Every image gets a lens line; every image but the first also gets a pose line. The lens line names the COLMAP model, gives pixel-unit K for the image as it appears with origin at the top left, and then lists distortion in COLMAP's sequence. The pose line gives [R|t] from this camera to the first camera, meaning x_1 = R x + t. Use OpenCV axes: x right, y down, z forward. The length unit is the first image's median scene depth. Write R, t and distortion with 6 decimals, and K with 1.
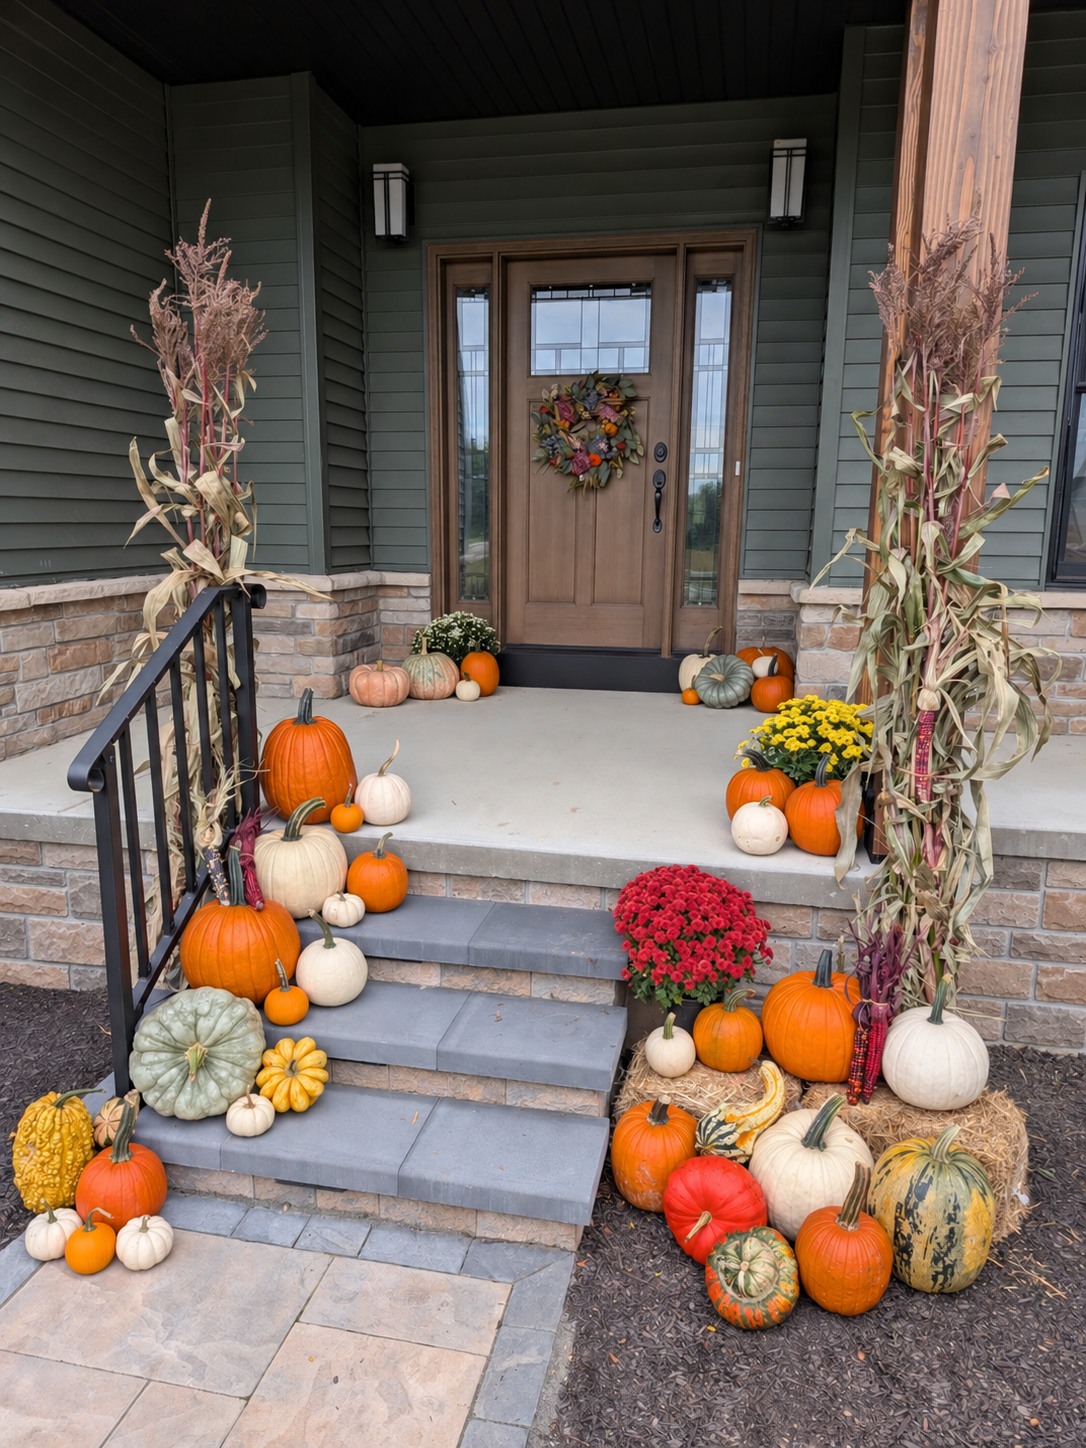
lens RADIAL K [[1059.1, 0, 527.3], [0, 1059.1, 729.0], [0, 0, 1]] dist [0.056017, -0.097108]
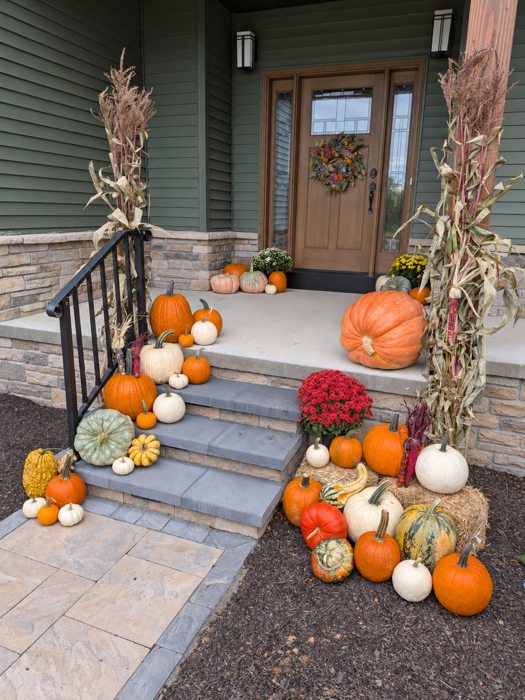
lens RADIAL K [[513.2, 0, 258.8], [0, 513.2, 340.4], [0, 0, 1]] dist [0.054796, -0.090870]
pose [[0.986307, 0.052051, -0.156490, 0.164682], [-0.044746, 0.997754, 0.049849, 0.029340], [0.158733, -0.042164, 0.986421, -0.013534]]
